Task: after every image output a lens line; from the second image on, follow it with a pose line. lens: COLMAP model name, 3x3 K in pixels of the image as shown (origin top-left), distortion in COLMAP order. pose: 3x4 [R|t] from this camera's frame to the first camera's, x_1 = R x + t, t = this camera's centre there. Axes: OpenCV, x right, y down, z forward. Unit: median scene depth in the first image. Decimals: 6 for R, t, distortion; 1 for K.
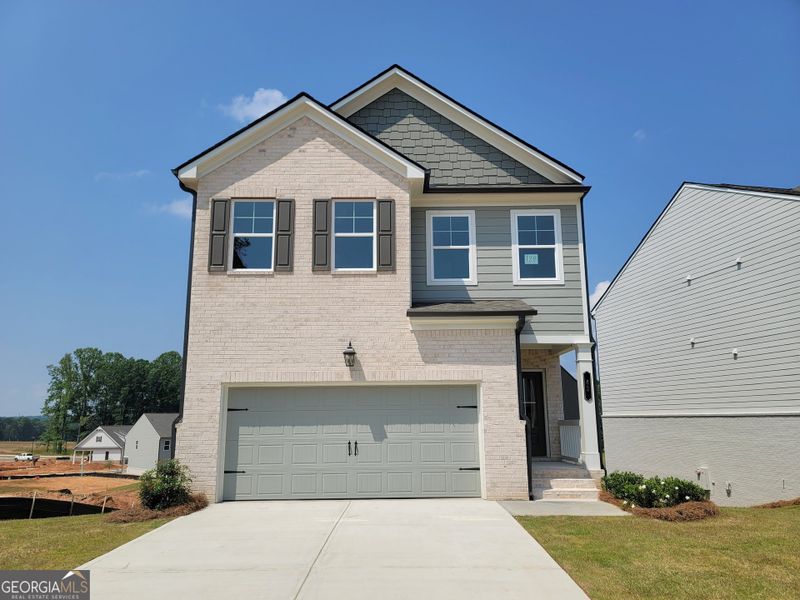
lens RADIAL K [[592.8, 0, 405.1], [0, 592.8, 301.7], [0, 0, 1]] dist [0.047661, -0.024696]
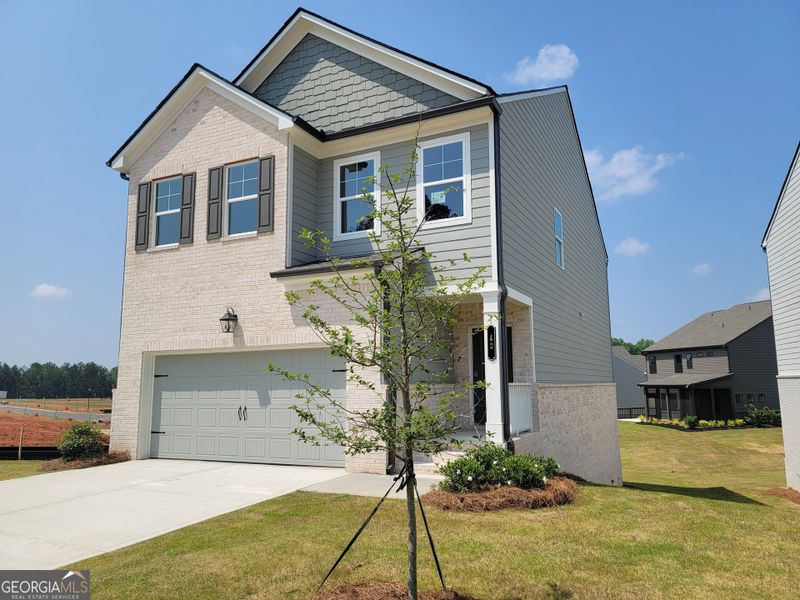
lens RADIAL K [[592.8, 0, 402.3], [0, 592.8, 299.5], [0, 0, 1]] dist [0.047661, -0.024696]
pose [[0.895198, -0.064998, -0.440903, 0.570798], [0.091559, 0.995027, 0.039211, 0.038591], [0.436162, -0.075470, 0.896698, 0.217265]]
